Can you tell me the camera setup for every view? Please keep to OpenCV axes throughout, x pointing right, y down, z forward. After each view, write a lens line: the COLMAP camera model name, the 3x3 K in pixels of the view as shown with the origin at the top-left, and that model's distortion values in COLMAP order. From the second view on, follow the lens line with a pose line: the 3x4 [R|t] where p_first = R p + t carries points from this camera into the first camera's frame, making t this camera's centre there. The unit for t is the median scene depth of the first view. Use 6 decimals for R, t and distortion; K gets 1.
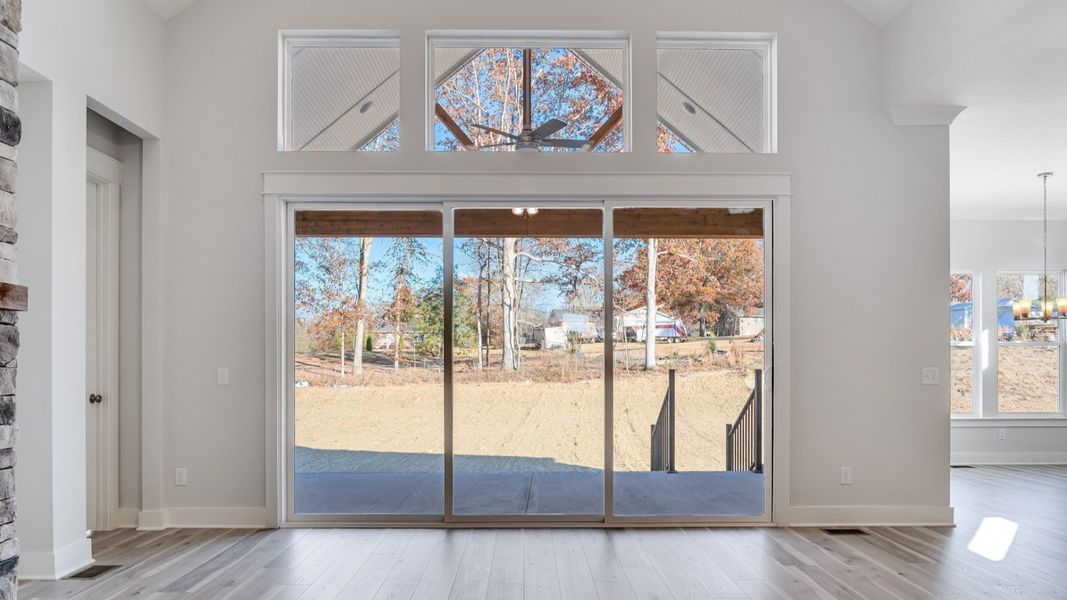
lens RADIAL K [[735.0, 0, 540.6], [0, 735.0, 353.0], [0, 0, 1]] dist [-0.038788, 0.001004]
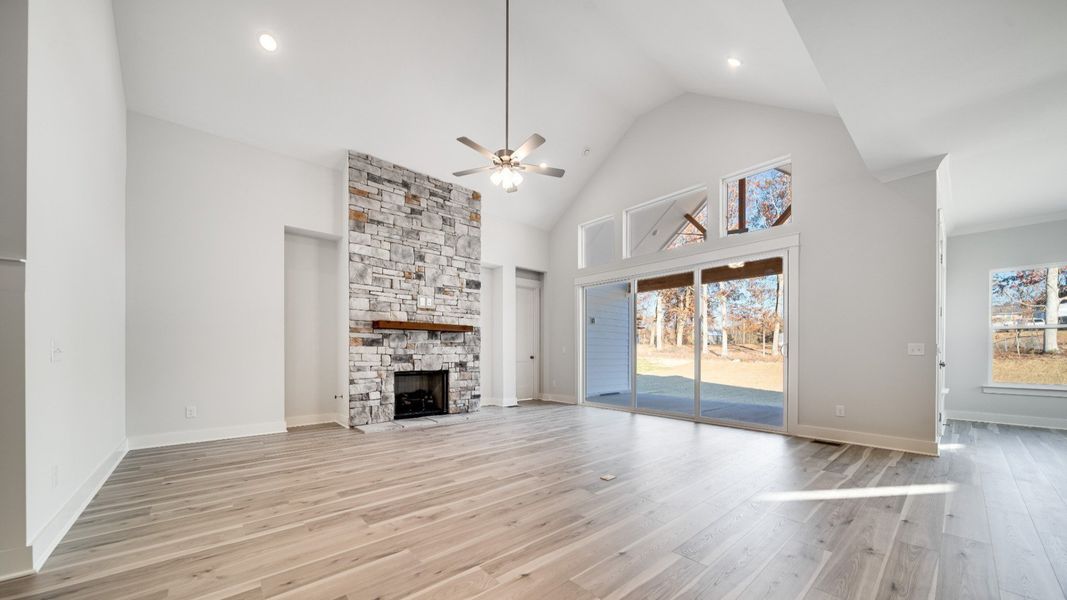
lens RADIAL K [[381.2, 0, 535.1], [0, 381.2, 346.0], [0, 0, 1]] dist [-0.007478, -0.001025]
pose [[0.647135, -0.009605, -0.762315, 0.624963], [0.012587, 0.999919, -0.001913, 0.015553], [0.762271, -0.008357, 0.647204, -0.066205]]
